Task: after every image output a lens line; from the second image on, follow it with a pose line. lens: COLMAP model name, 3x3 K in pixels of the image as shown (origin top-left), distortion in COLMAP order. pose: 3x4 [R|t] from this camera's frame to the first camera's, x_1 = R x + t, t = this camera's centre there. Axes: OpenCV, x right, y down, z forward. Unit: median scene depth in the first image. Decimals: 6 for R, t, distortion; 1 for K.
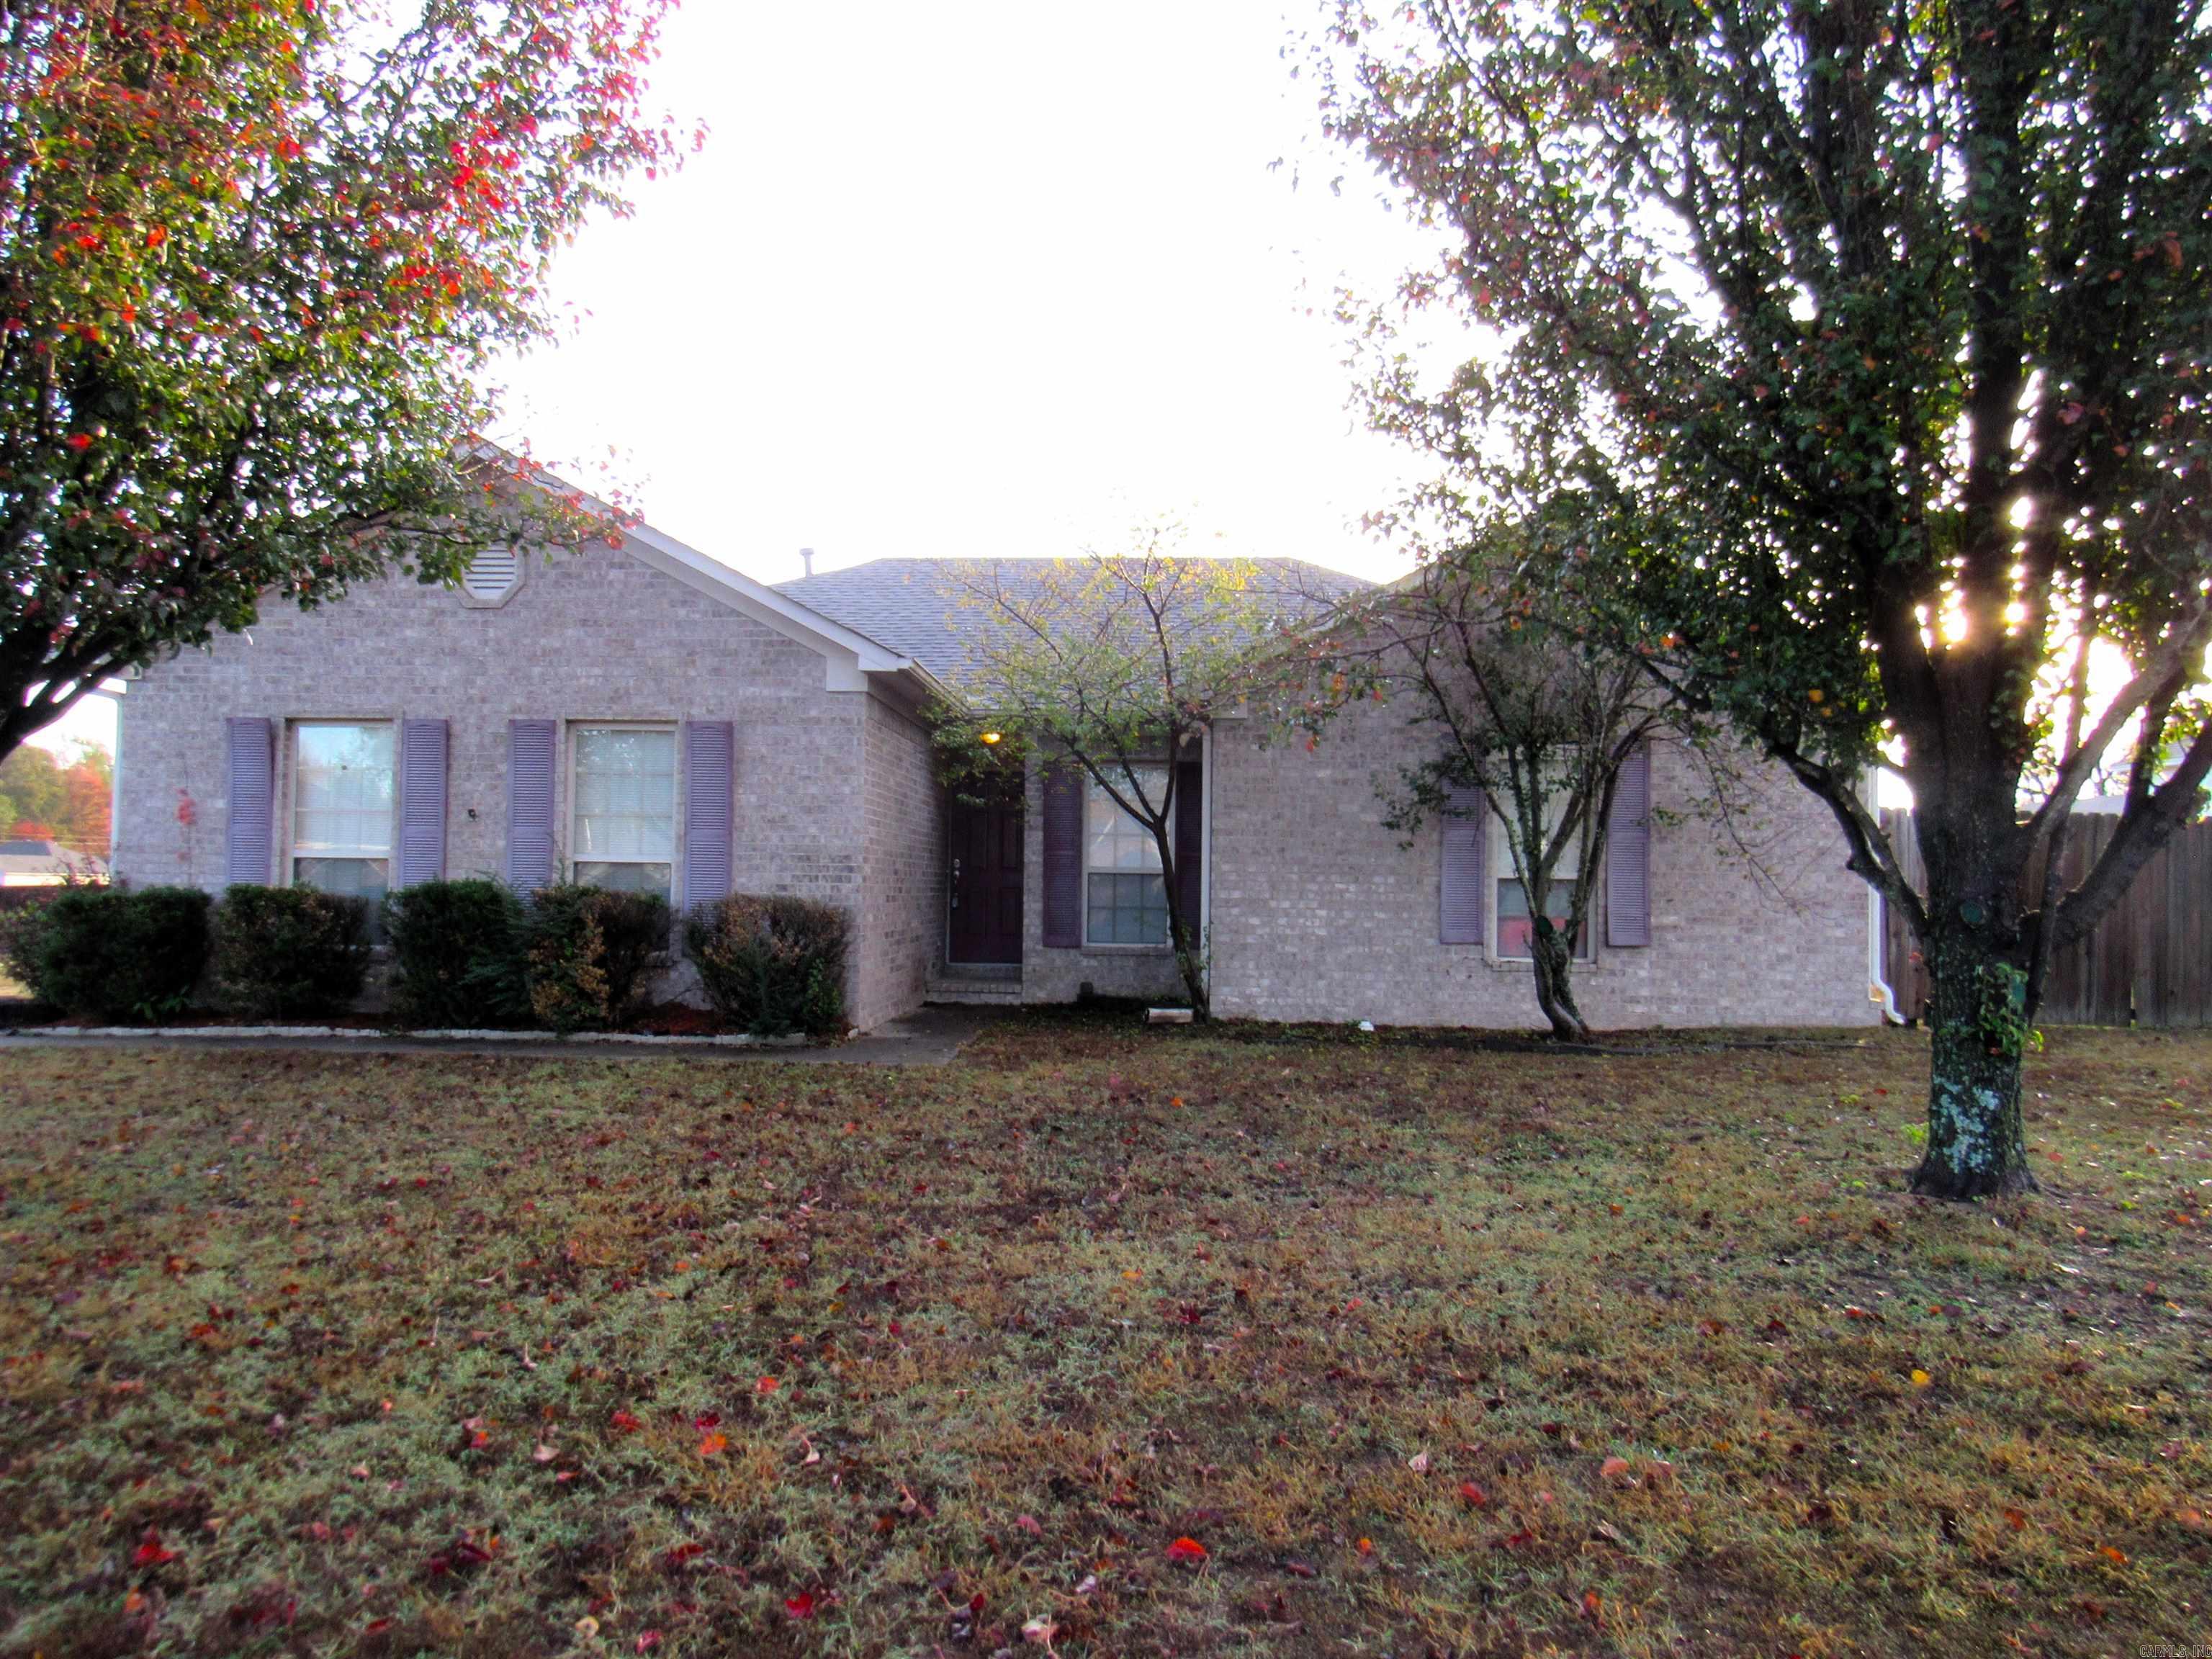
lens RADIAL K [[1590.2, 0, 1099.2], [0, 1590.2, 825.1], [0, 0, 1]] dist [-0.027783, 0.008027]
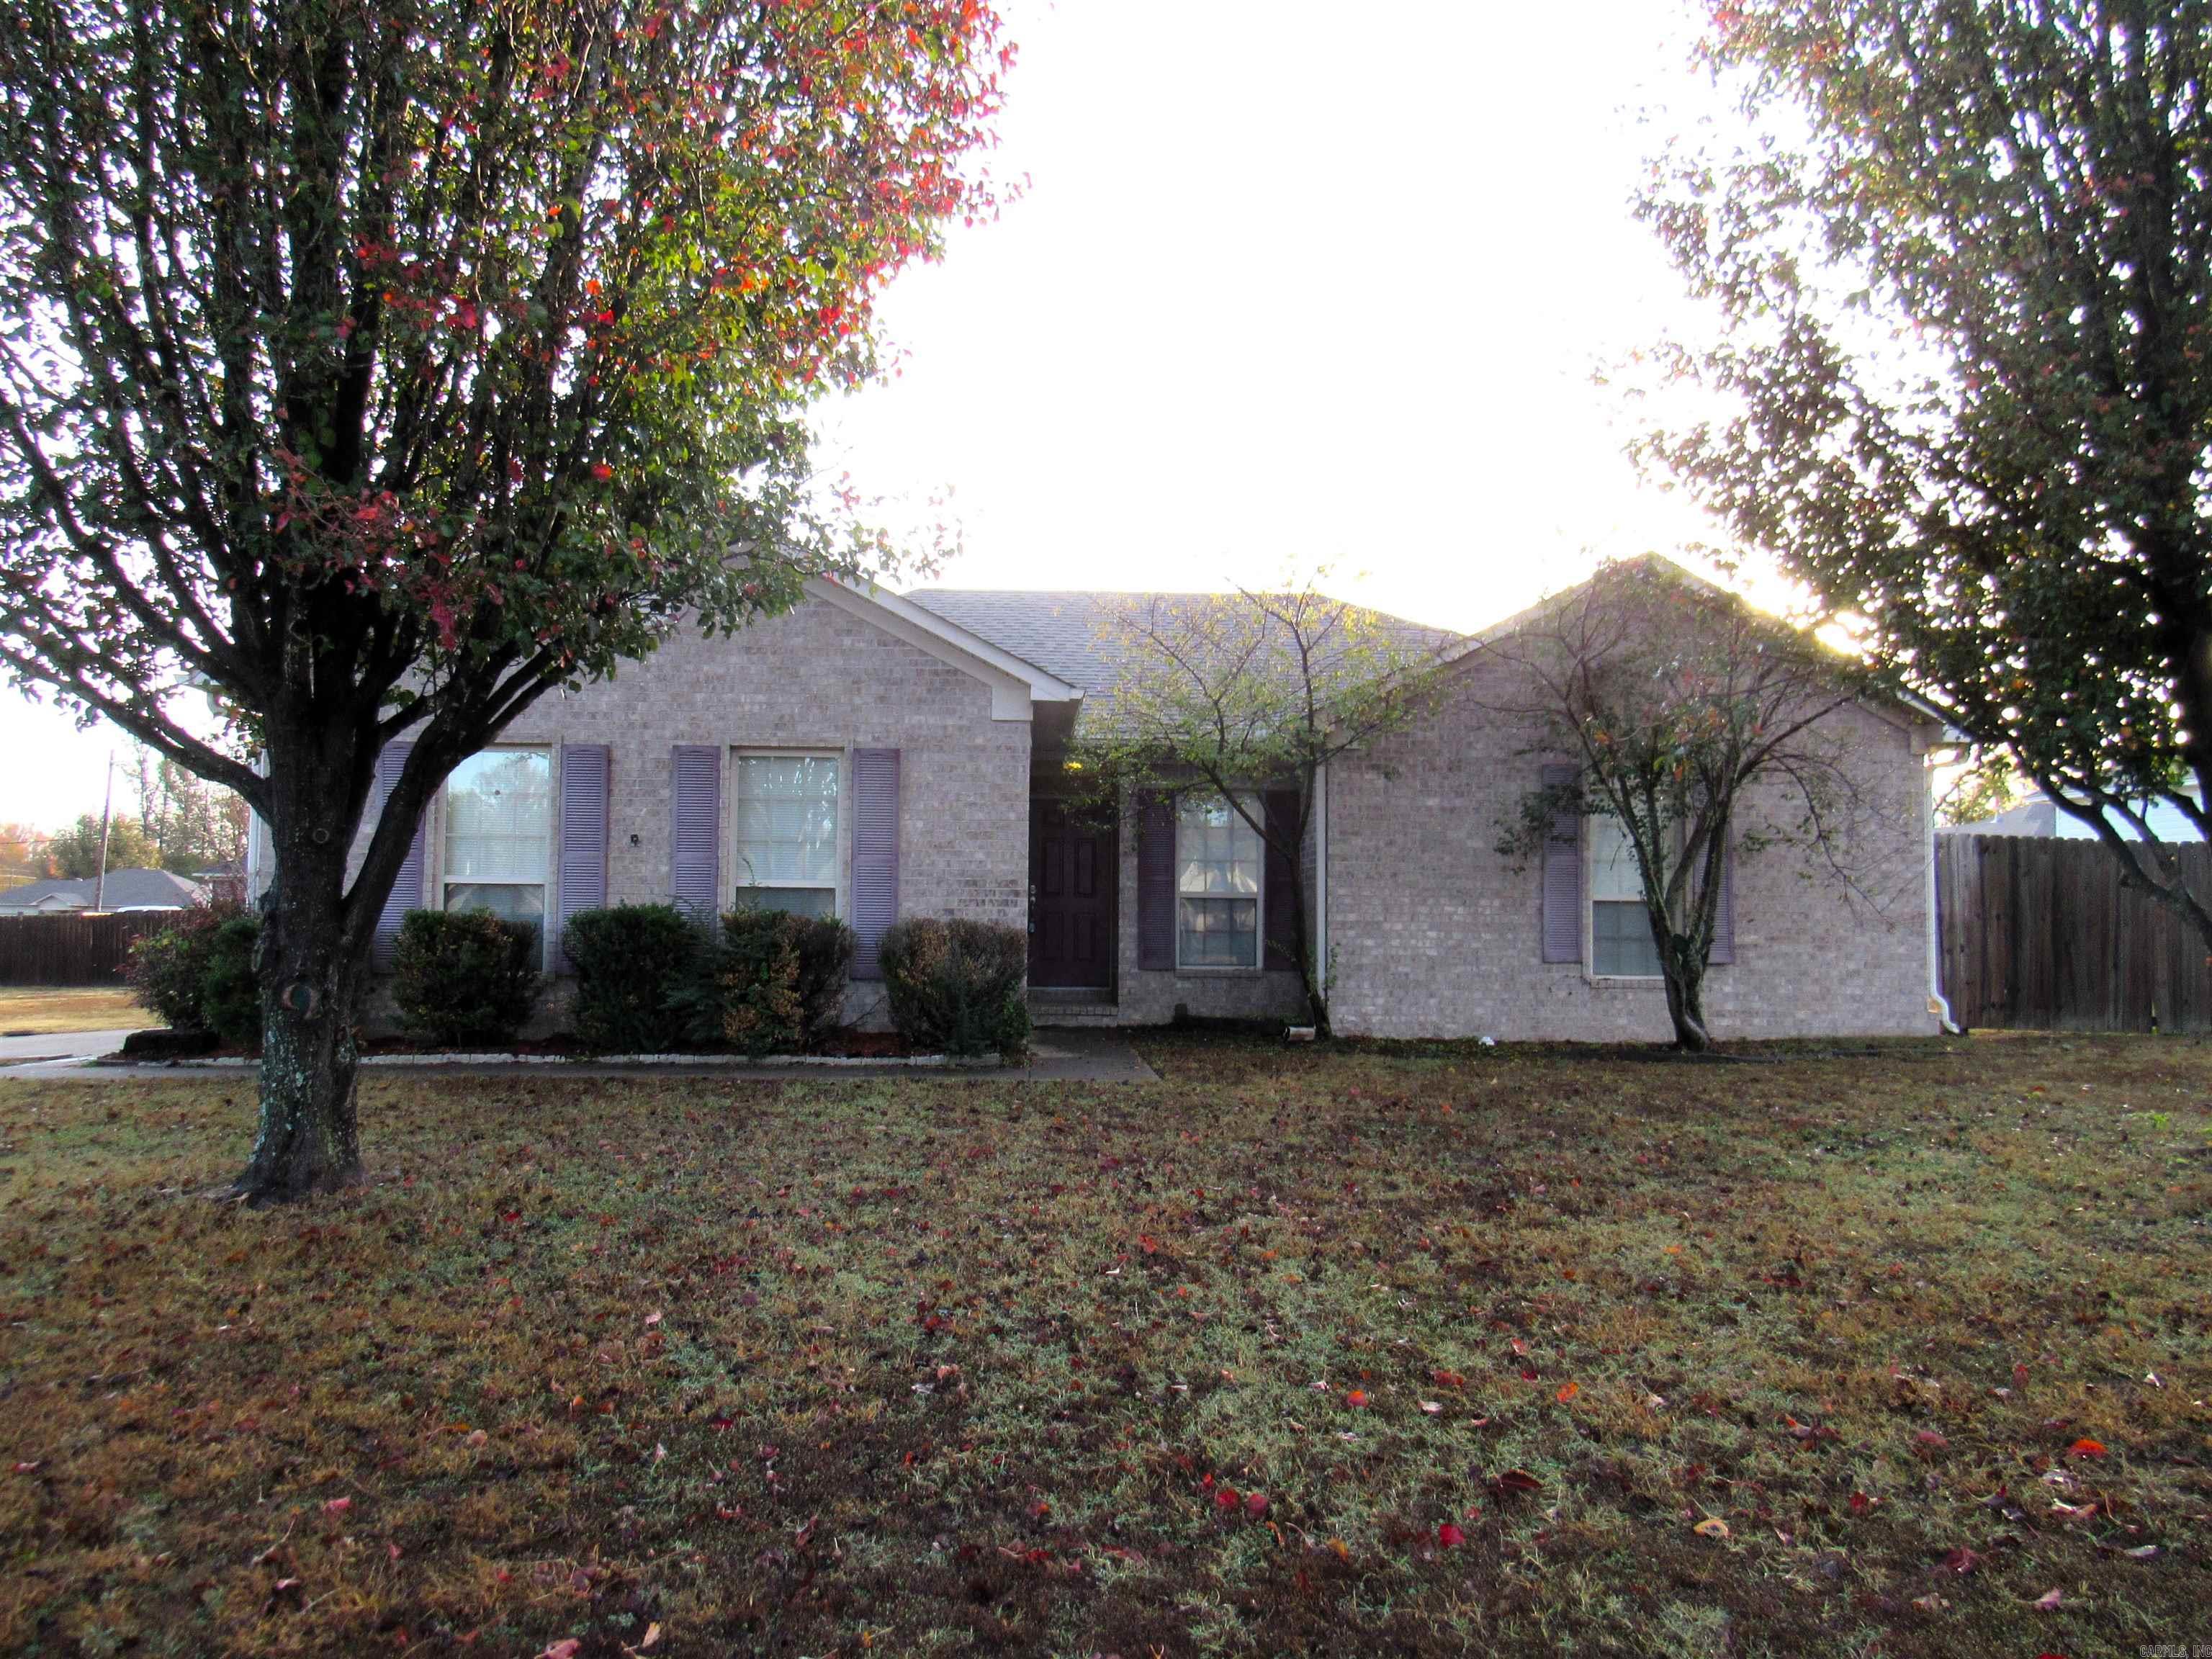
lens RADIAL K [[1590.2, 0, 1099.2], [0, 1590.2, 825.1], [0, 0, 1]] dist [-0.027783, 0.008027]
pose [[0.994829, 0.001310, 0.101553, -0.206409], [0.000635, 0.999817, -0.019114, 0.003291], [-0.101559, 0.019080, 0.994646, -0.026743]]
